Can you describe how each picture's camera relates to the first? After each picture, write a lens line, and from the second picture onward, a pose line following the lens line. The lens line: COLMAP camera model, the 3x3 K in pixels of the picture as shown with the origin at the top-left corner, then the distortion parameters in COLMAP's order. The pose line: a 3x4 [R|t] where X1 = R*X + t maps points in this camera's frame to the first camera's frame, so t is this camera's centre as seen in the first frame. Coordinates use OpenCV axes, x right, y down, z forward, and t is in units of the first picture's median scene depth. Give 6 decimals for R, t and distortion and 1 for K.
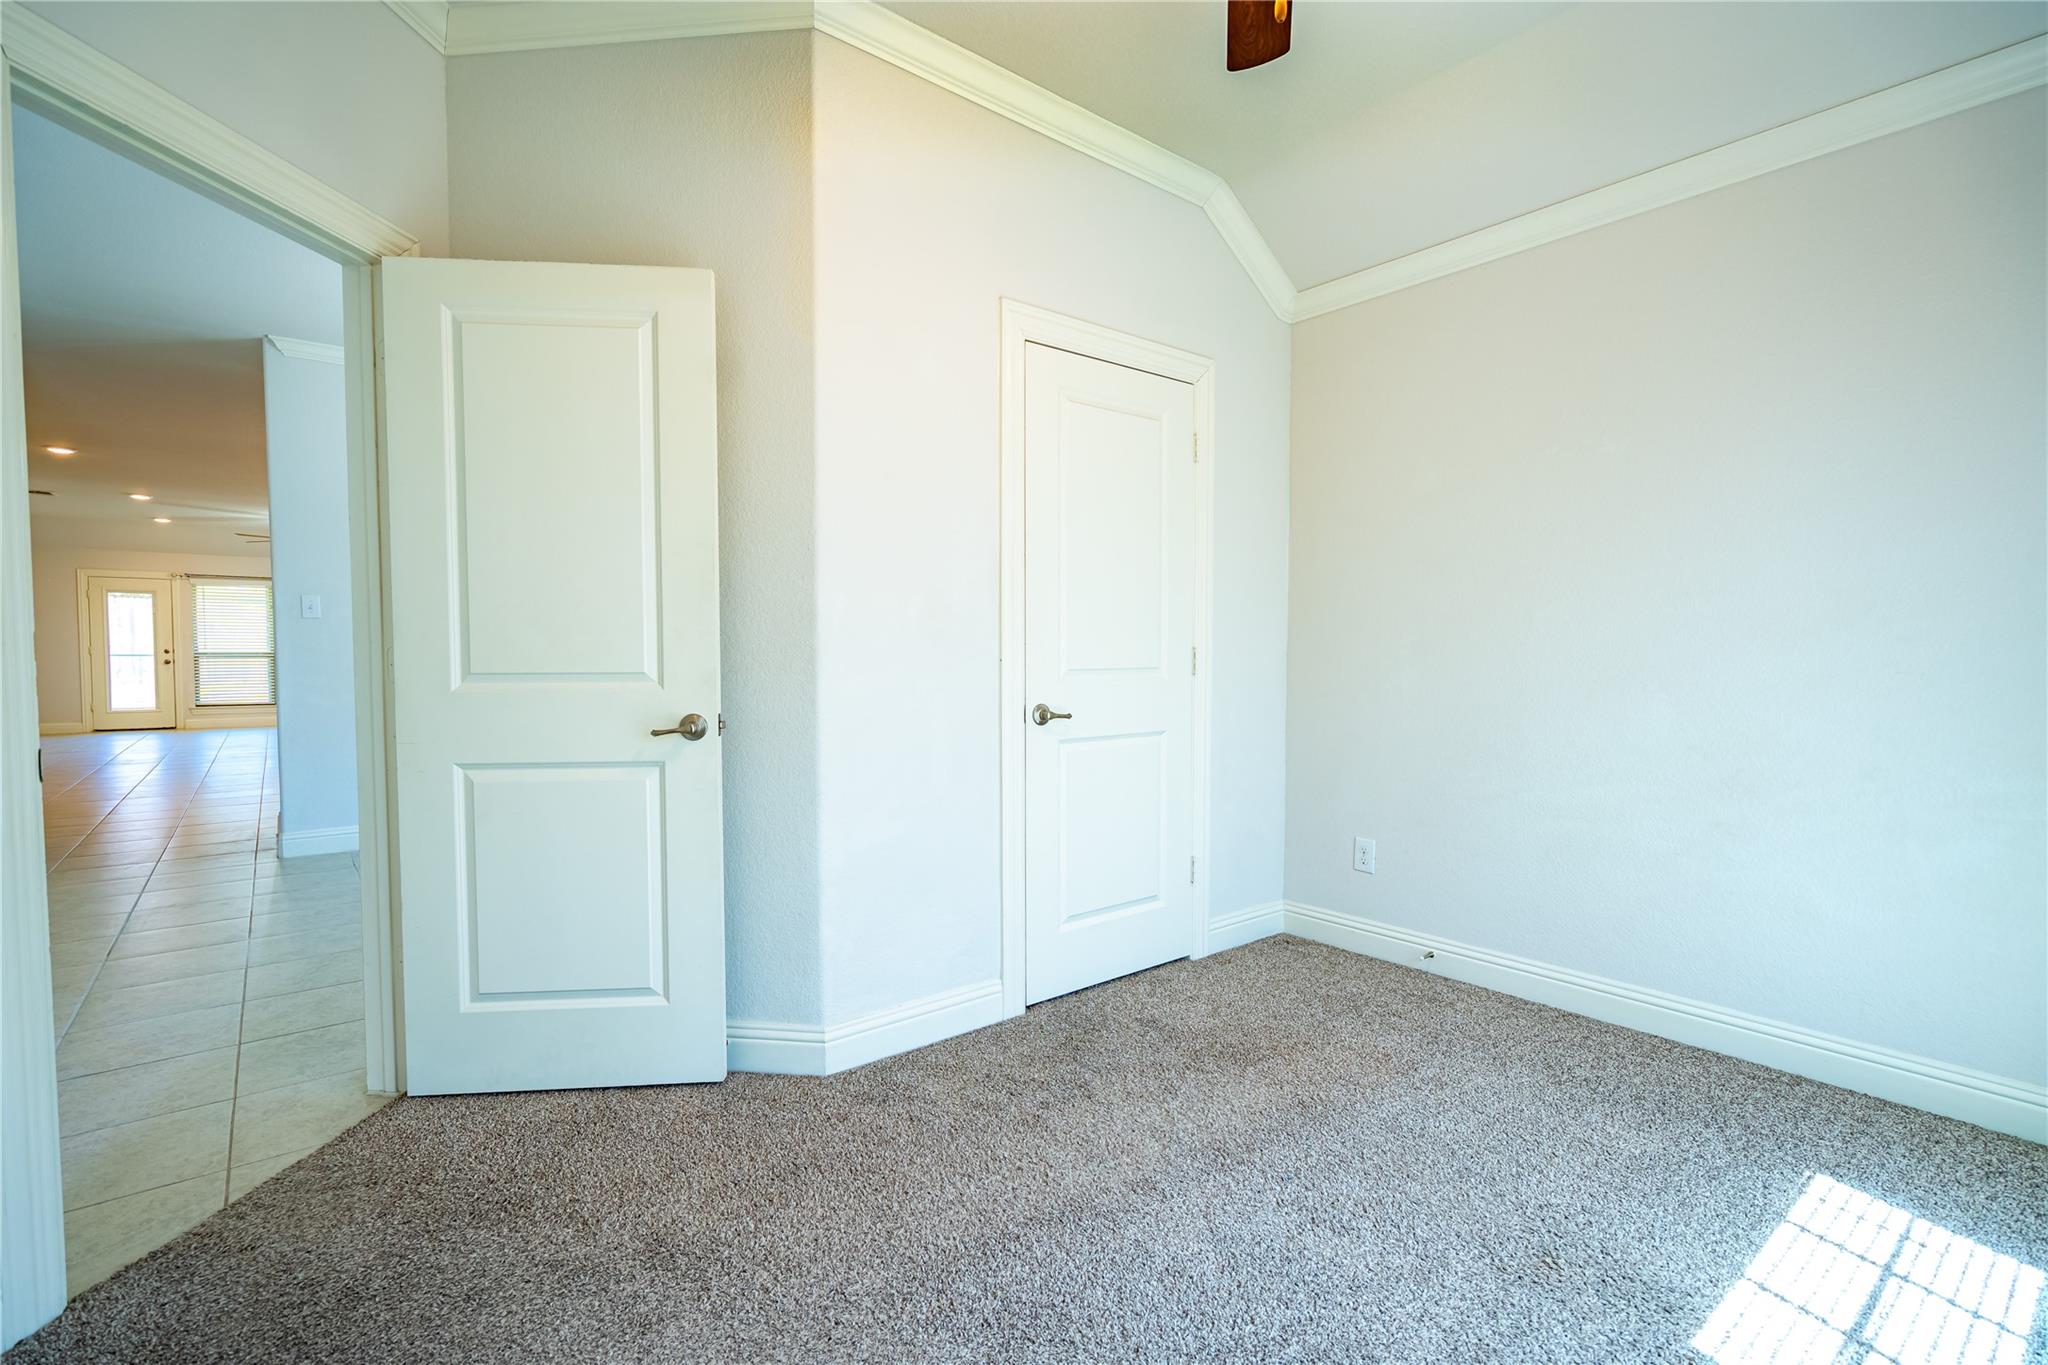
lens RADIAL K [[918.9, 0, 1013.3], [0, 918.9, 690.3], [0, 0, 1]] dist [-0.004497, -0.000067]
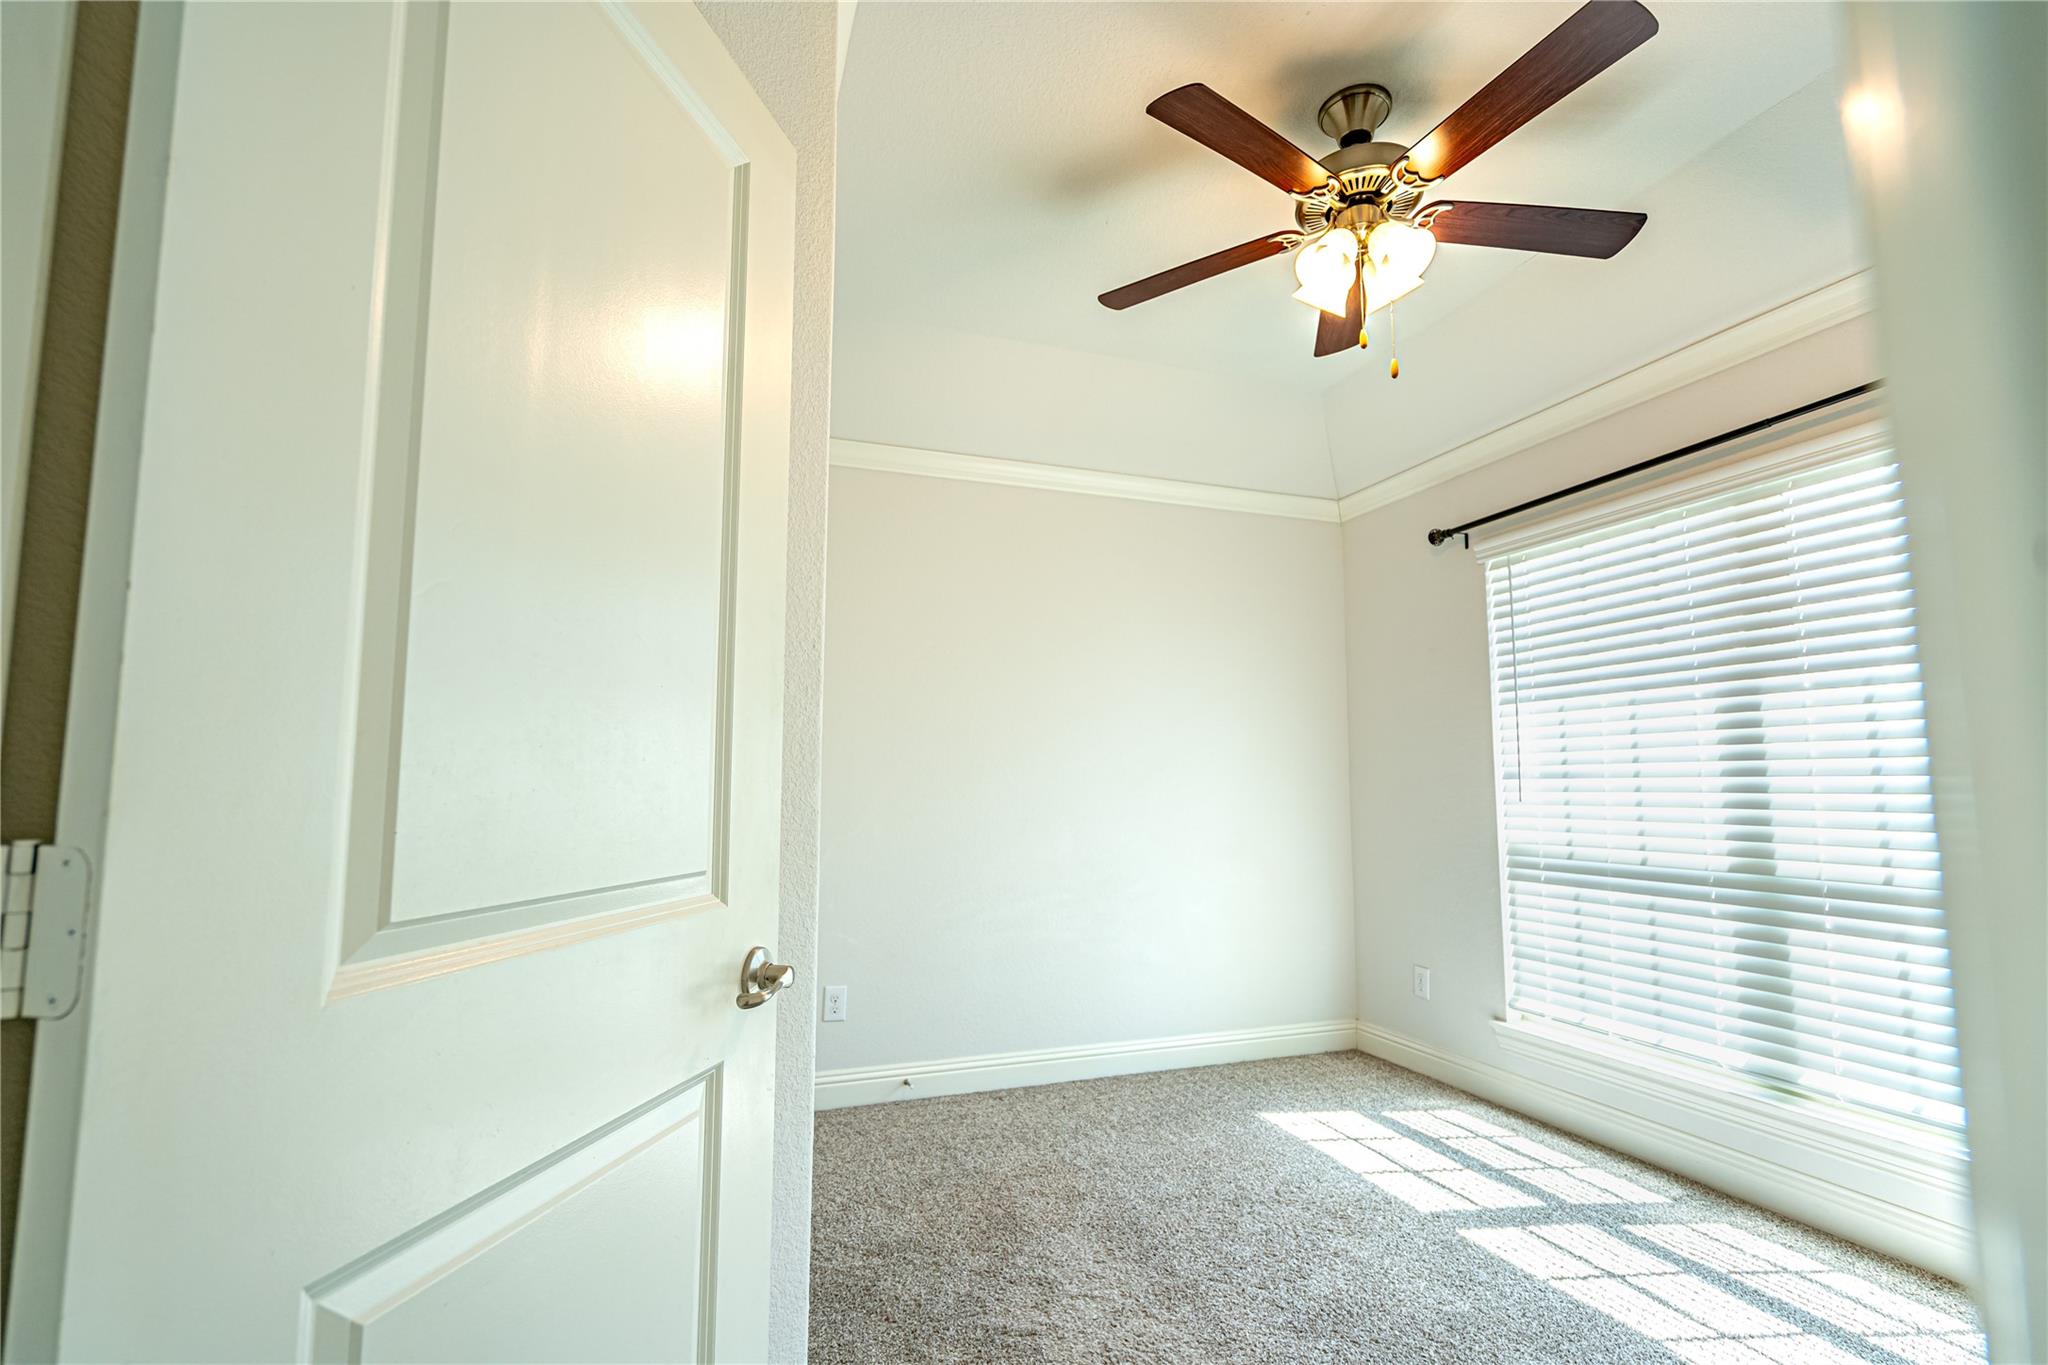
lens RADIAL K [[918.9, 0, 1013.3], [0, 918.9, 690.3], [0, 0, 1]] dist [-0.004497, -0.000067]
pose [[0.314586, 0.103795, 0.943537, -0.736763], [0.035975, 0.991986, -0.121119, -0.040303], [-0.948547, 0.072046, 0.308331, 0.678866]]
